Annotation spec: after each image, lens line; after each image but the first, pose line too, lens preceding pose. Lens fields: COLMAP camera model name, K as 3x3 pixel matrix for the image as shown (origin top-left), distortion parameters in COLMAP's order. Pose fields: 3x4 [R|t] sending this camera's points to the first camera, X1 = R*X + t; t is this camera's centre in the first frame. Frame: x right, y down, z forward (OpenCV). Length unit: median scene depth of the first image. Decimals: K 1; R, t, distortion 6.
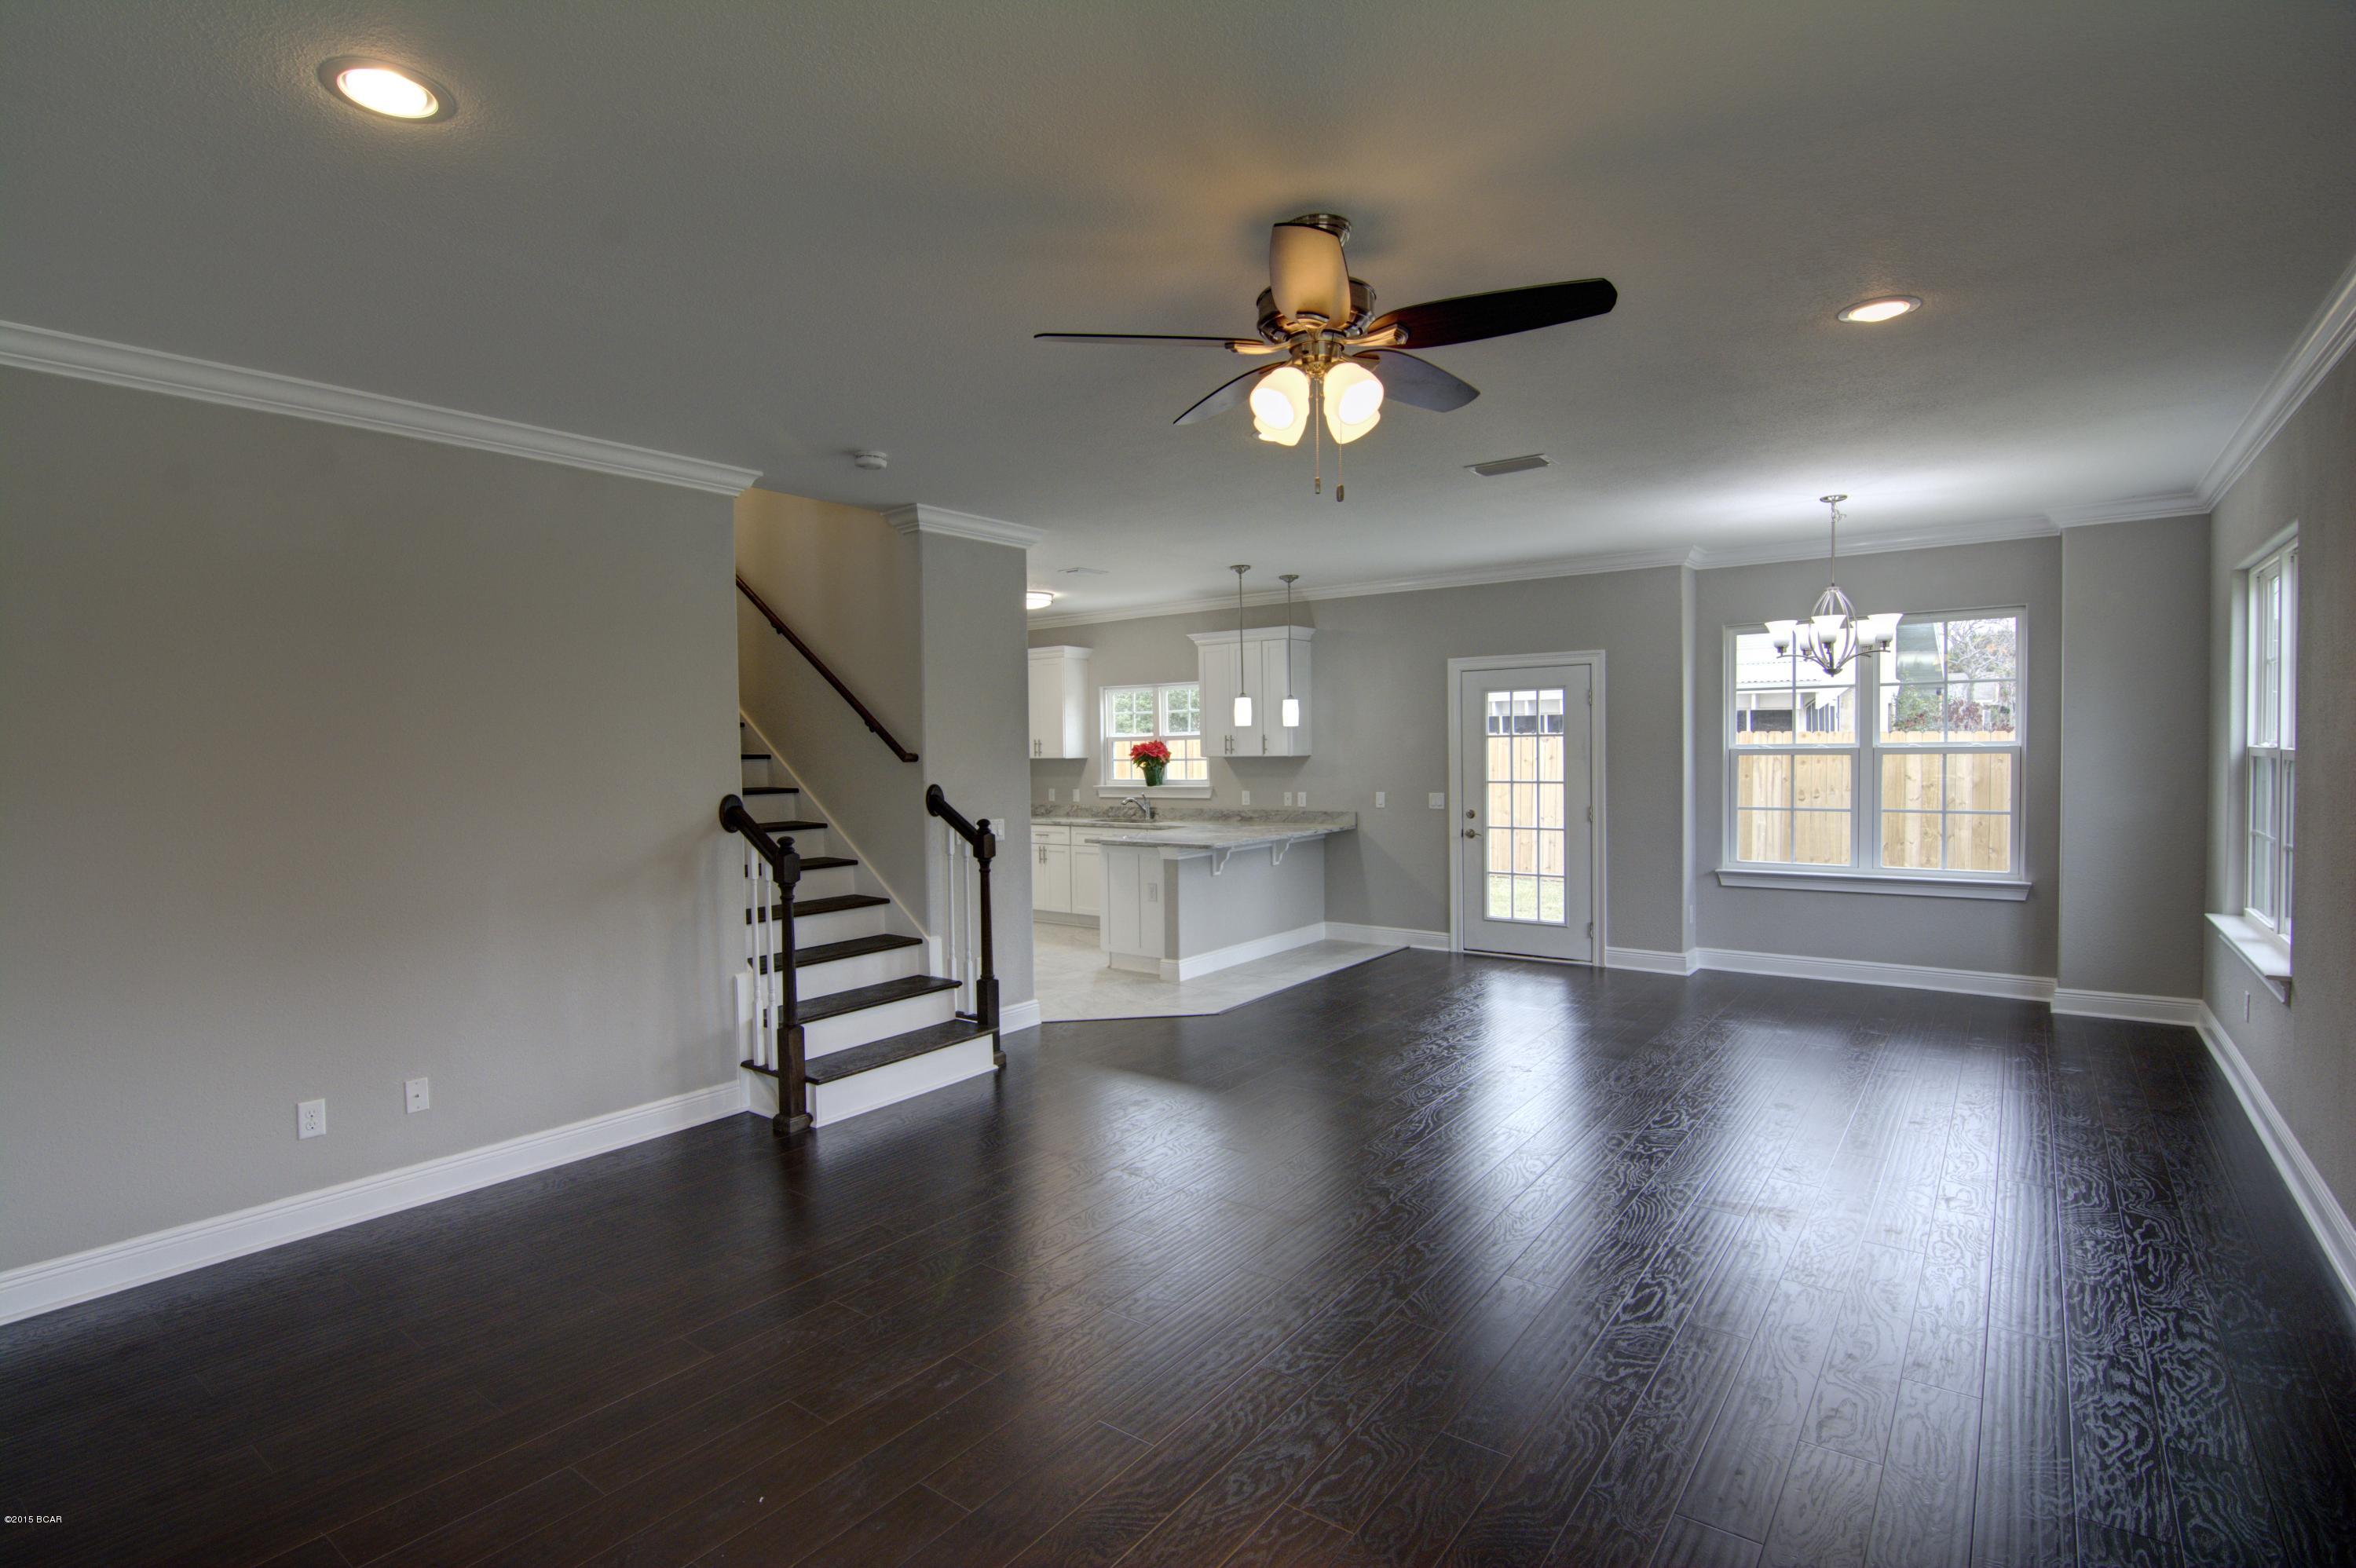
lens RADIAL K [[1128.0, 0, 1163.8], [0, 1128.0, 782.1], [0, 0, 1]] dist [-0.000040, -0.017378]
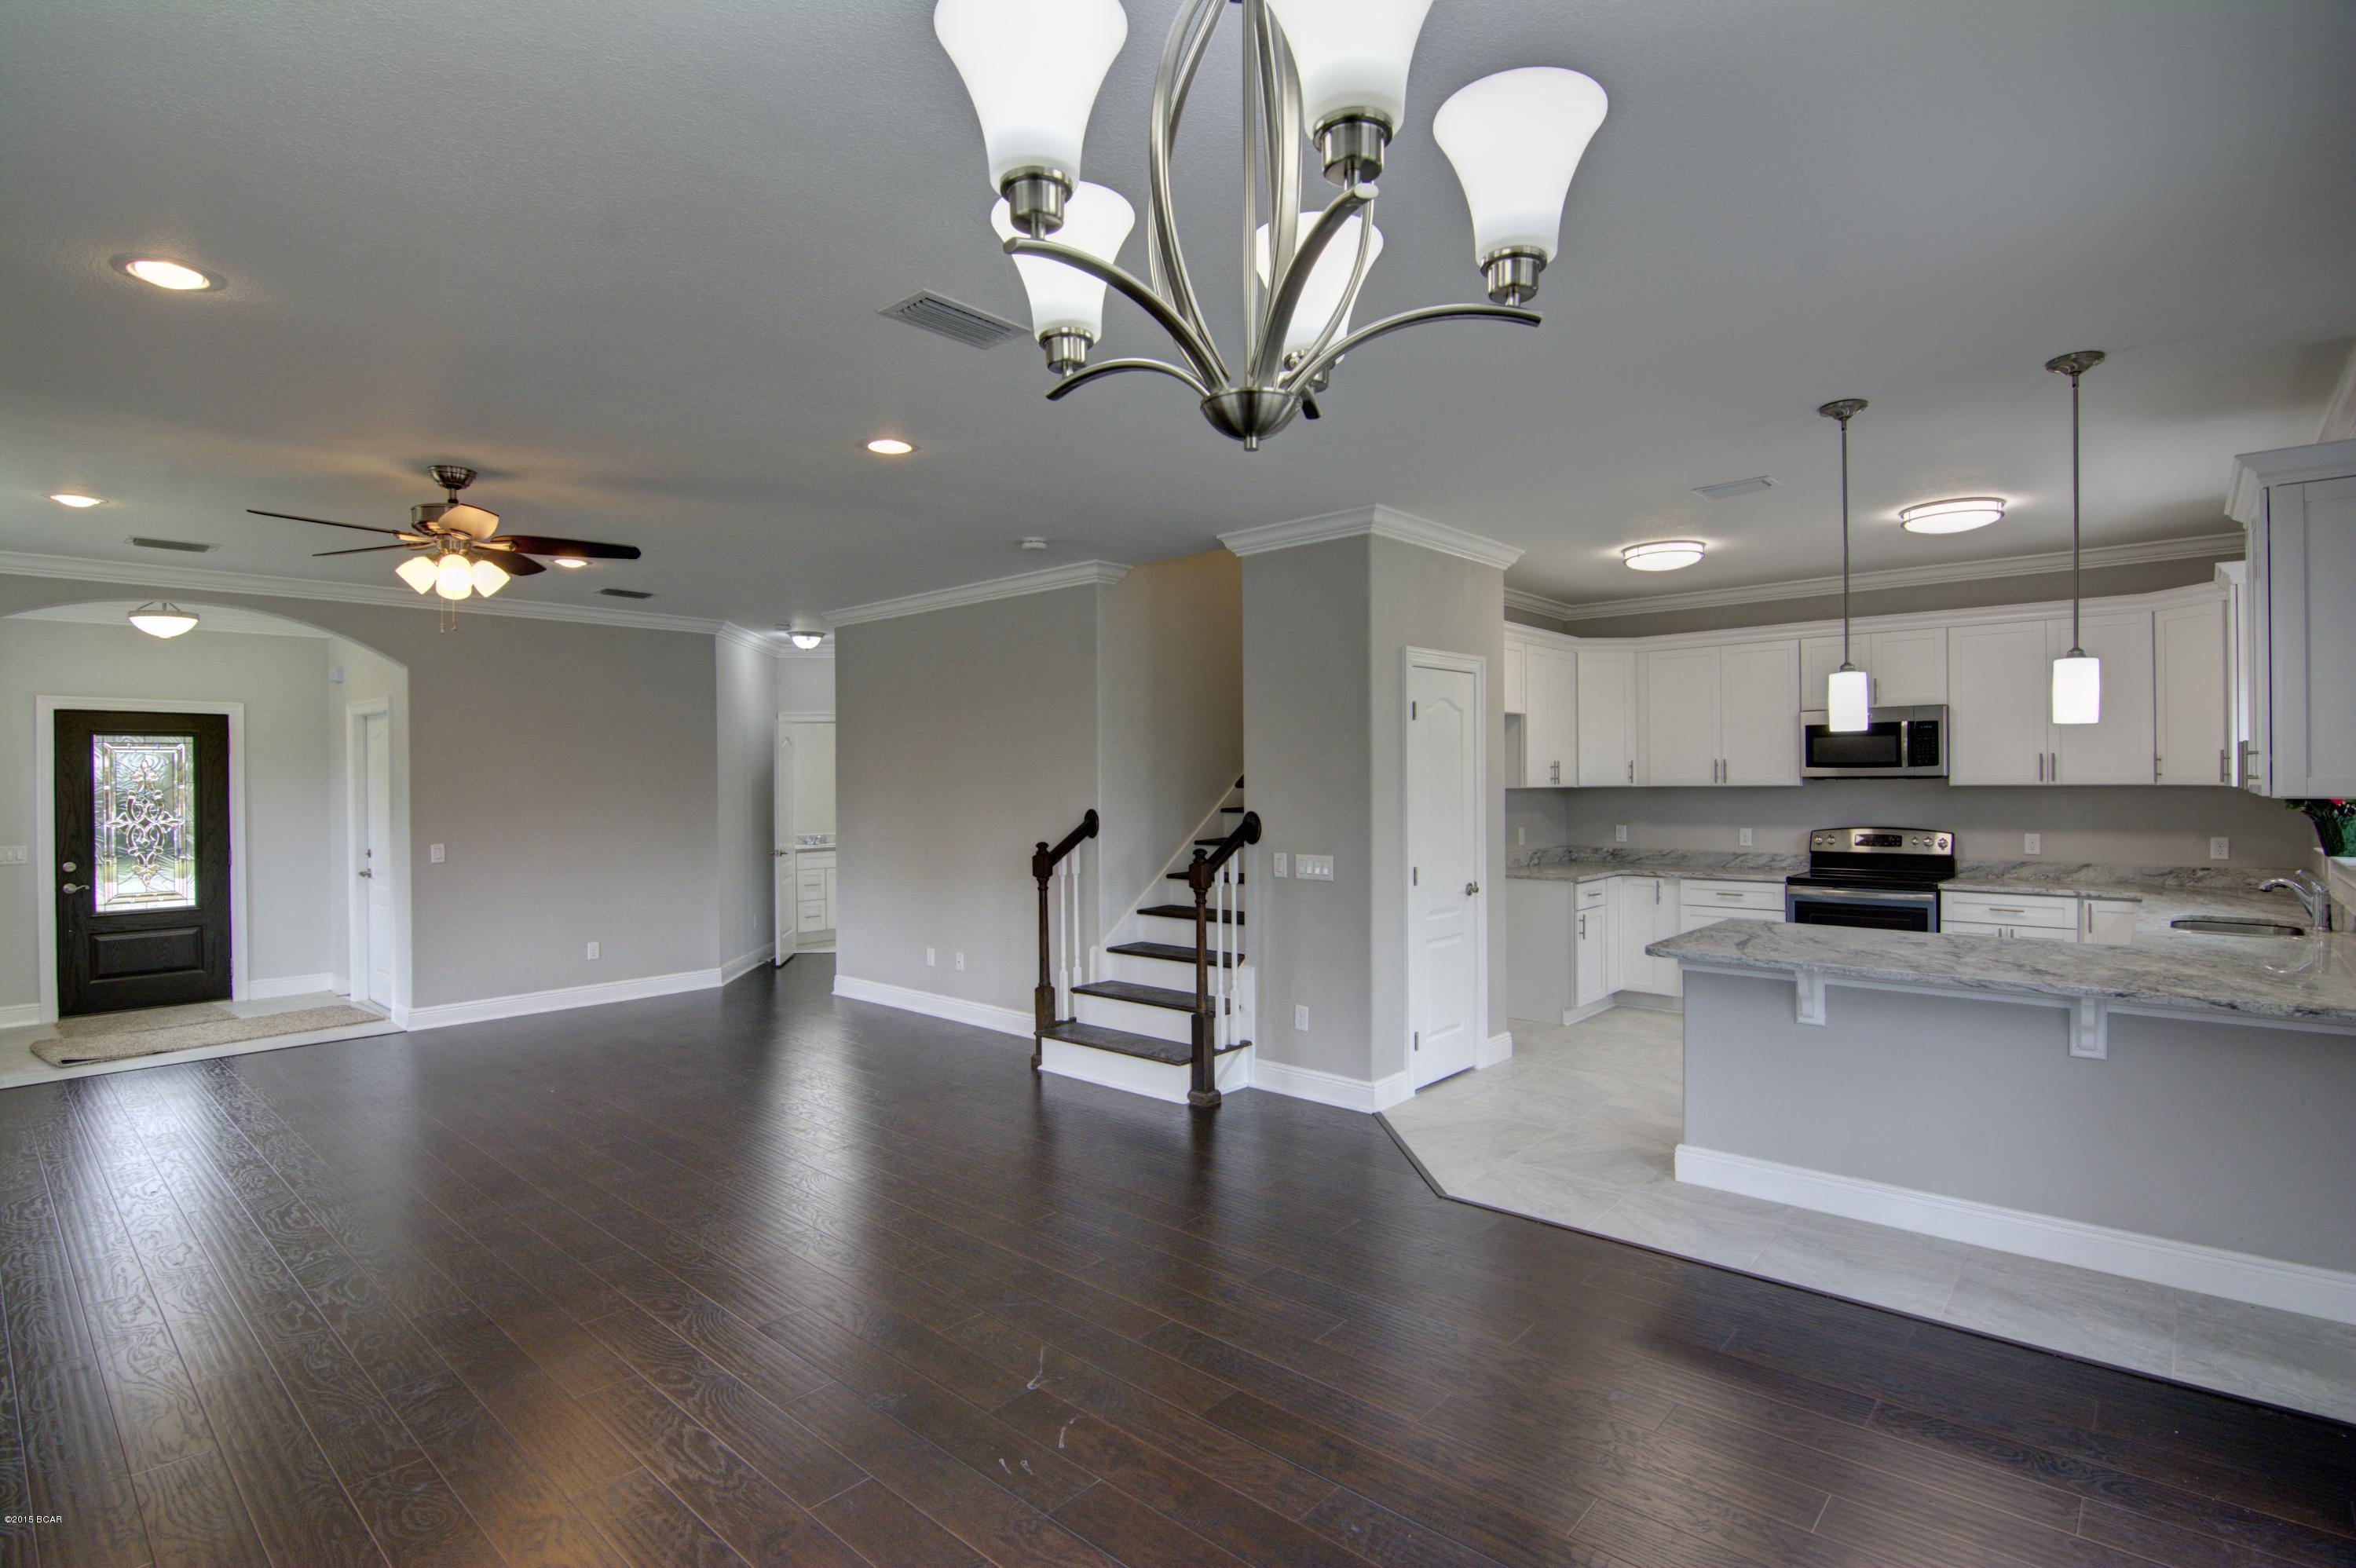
lens RADIAL K [[1129.8, 0, 1163.0], [0, 1129.8, 782.1], [0, 0, 1]] dist [-0.010913, -0.008112]
pose [[-0.088435, 0.021048, -0.995860, 0.497503], [-0.019942, 0.999539, 0.022897, -0.028498], [0.995882, 0.021884, -0.087975, 0.644287]]
